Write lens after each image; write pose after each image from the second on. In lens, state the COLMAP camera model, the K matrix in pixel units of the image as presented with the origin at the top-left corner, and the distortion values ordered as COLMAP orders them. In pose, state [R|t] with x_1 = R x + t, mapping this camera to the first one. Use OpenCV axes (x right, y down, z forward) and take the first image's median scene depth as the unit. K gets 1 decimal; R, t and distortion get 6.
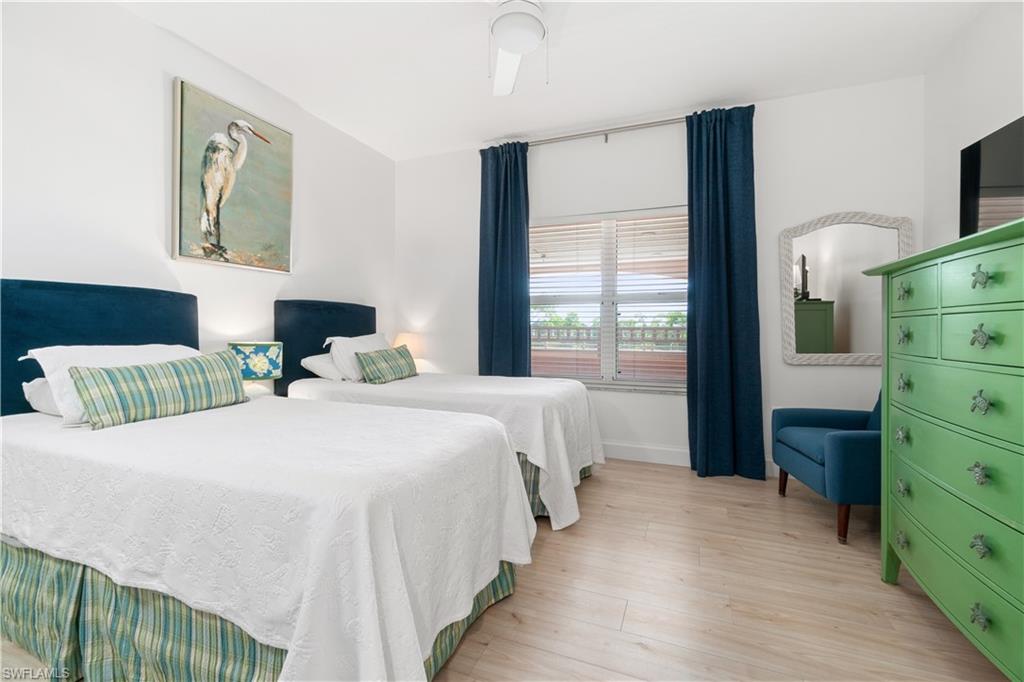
lens RADIAL K [[444.6, 0, 510.0], [0, 444.6, 324.7], [0, 0, 1]] dist [-0.001800, -0.000073]
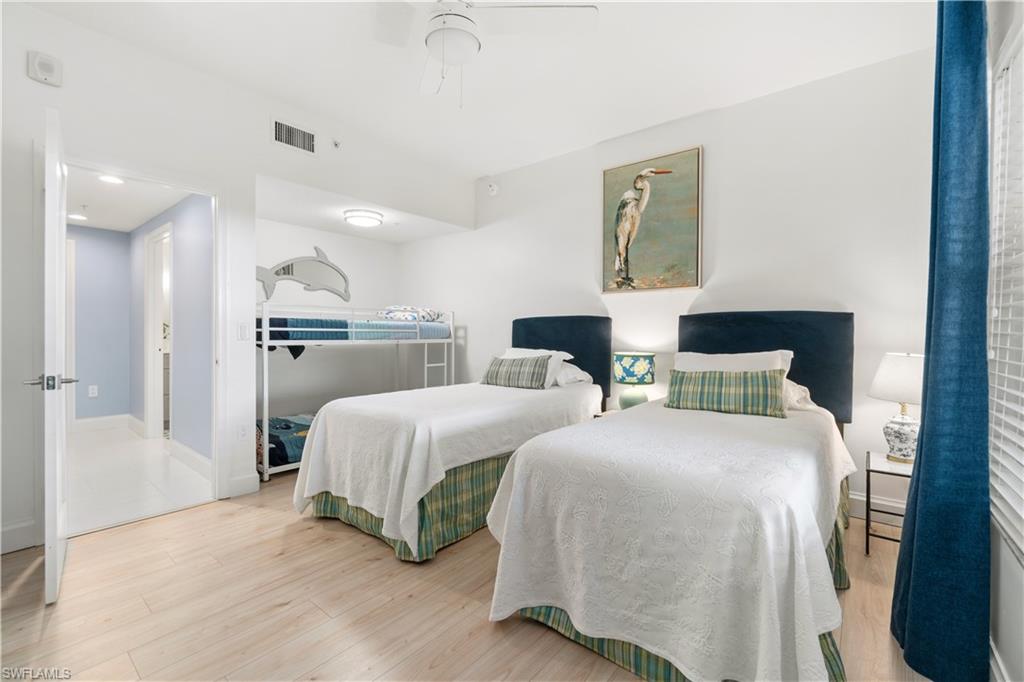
lens RADIAL K [[444.6, 0, 511.8], [0, 444.6, 339.7], [0, 0, 1]] dist [-0.001800, -0.000073]
pose [[-0.278017, 0.001660, -0.960575, 0.685175], [-0.004967, 0.999983, 0.003165, 0.000849], [0.960563, 0.005651, -0.278004, 1.029916]]
